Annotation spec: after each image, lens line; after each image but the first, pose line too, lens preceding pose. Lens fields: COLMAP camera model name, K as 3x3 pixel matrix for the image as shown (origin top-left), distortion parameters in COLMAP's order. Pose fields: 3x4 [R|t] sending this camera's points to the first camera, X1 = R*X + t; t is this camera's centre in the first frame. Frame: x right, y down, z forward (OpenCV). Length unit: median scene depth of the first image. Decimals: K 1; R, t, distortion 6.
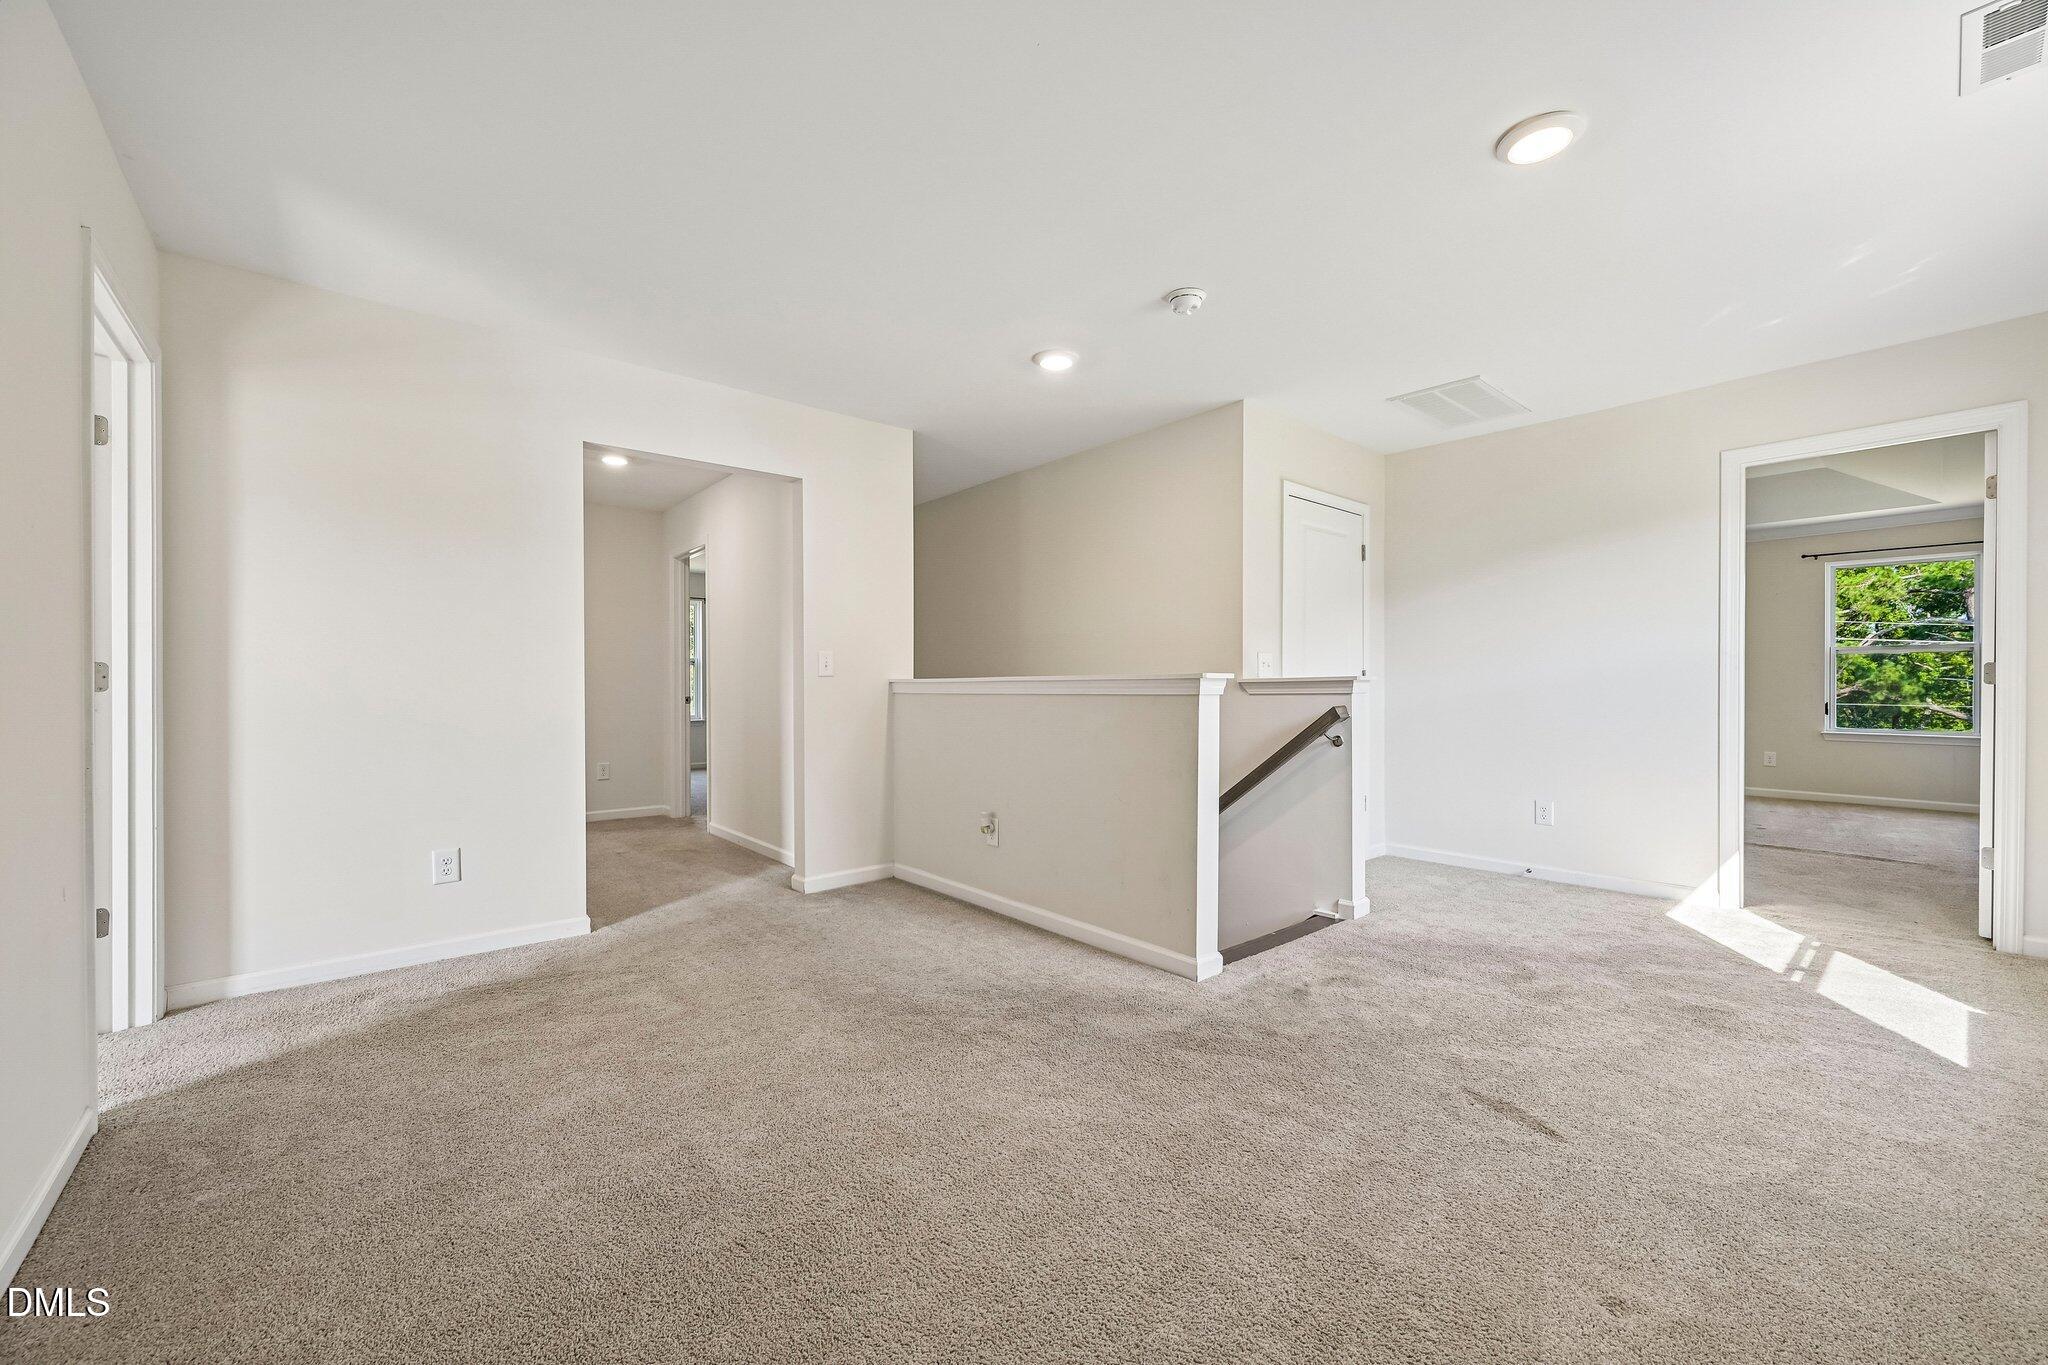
lens RADIAL K [[778.1, 0, 1022.2], [0, 778.1, 691.1], [0, 0, 1]] dist [0.001425, 0.000084]
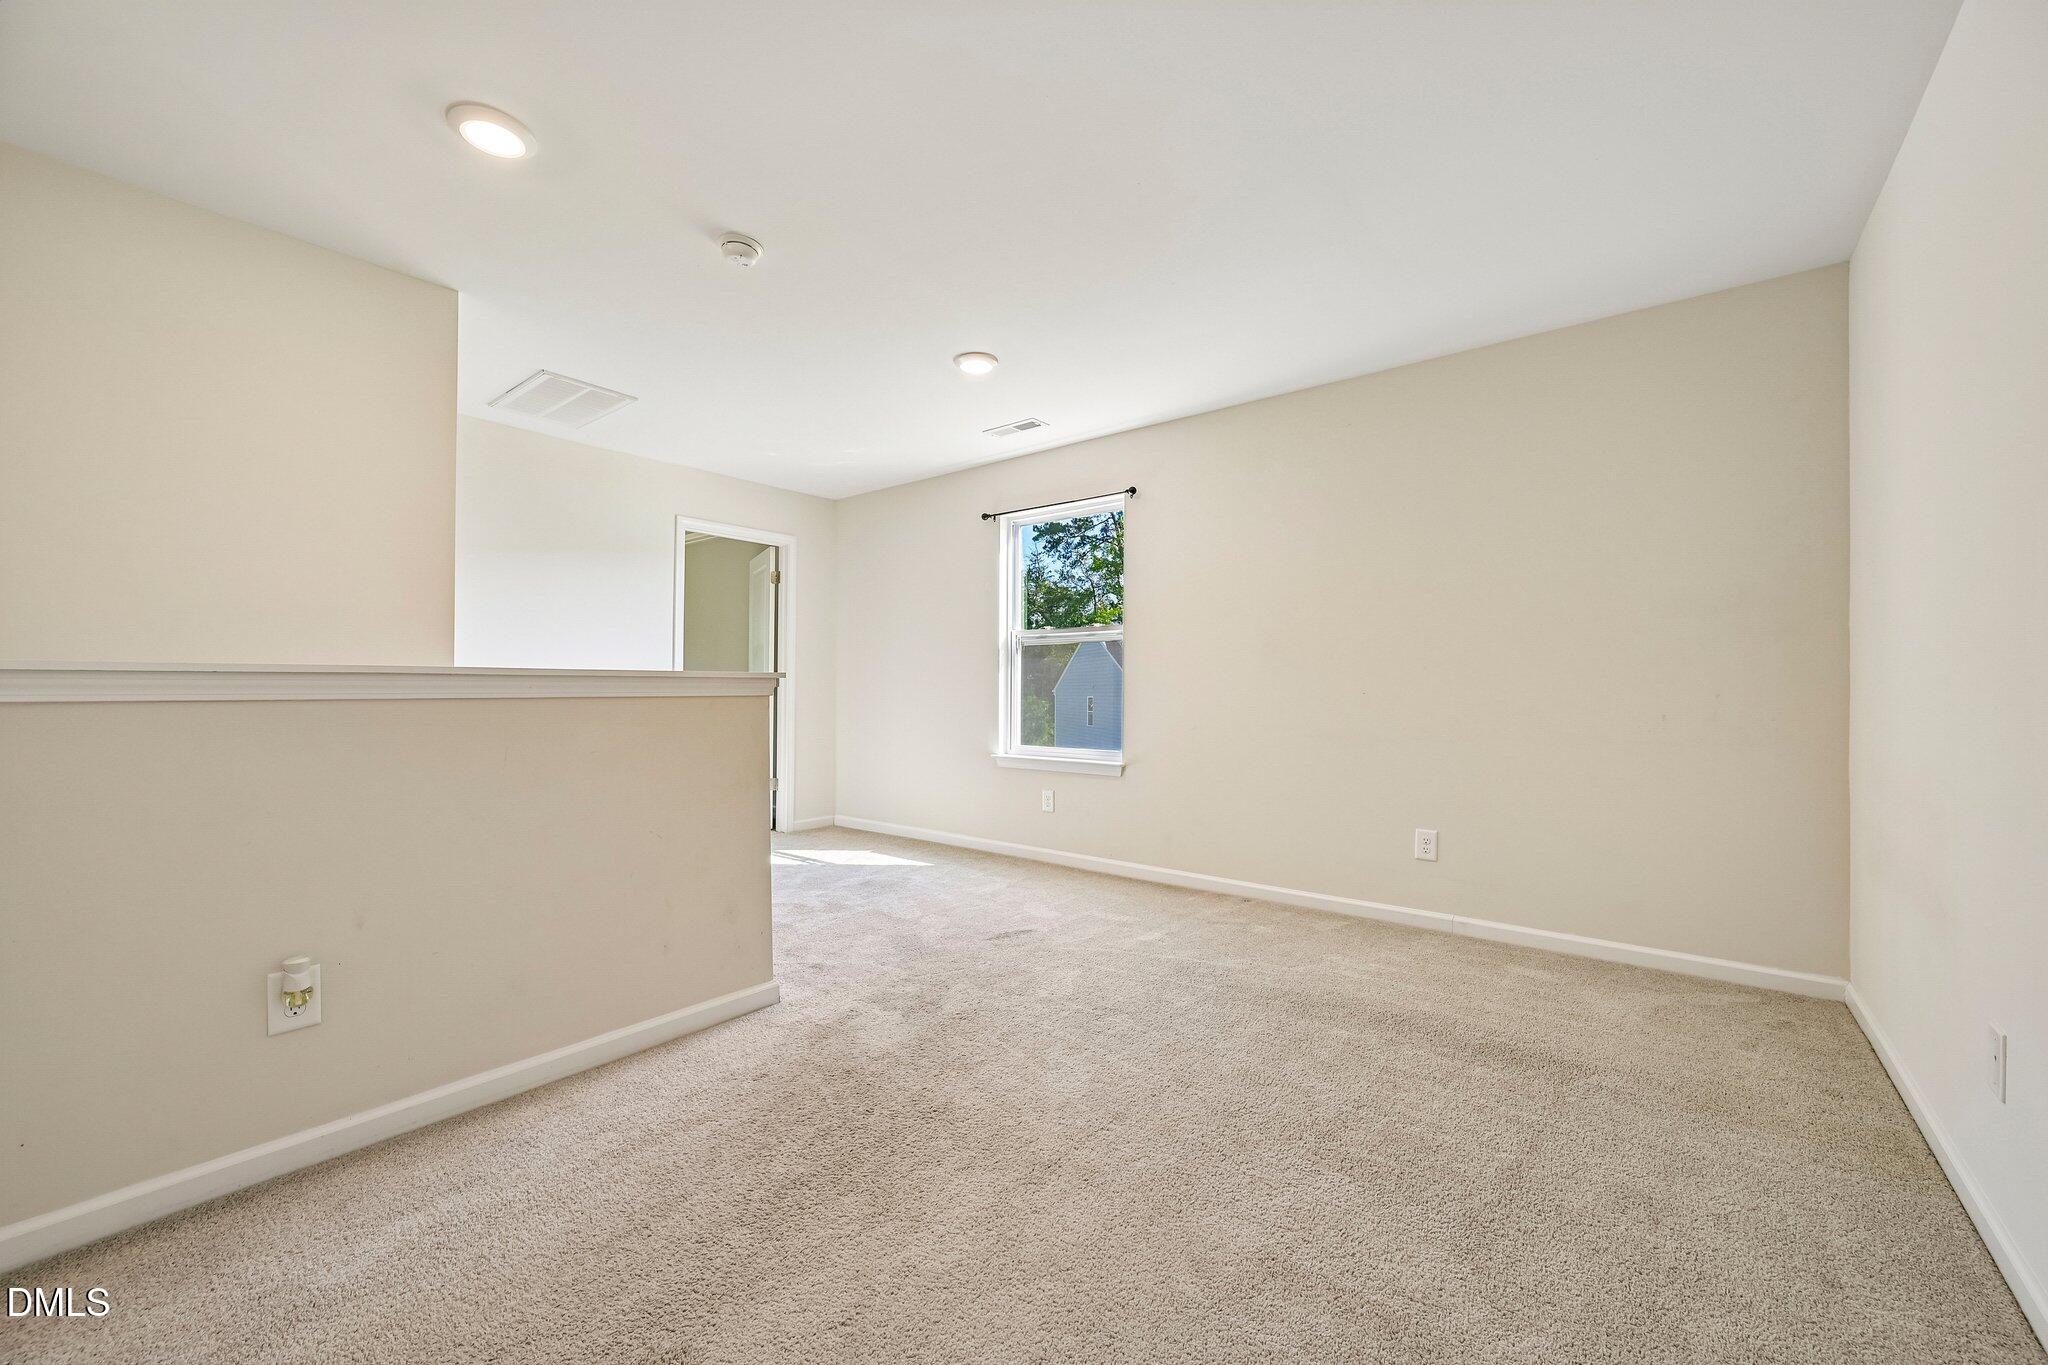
lens RADIAL K [[778.1, 0, 1025.1], [0, 778.1, 688.0], [0, 0, 1]] dist [0.001425, 0.000084]
pose [[-0.162833, 0.001598, 0.986652, -0.759200], [0.001916, 0.999997, -0.001303, -0.002826], [-0.986652, 0.001678, -0.162836, 0.872688]]
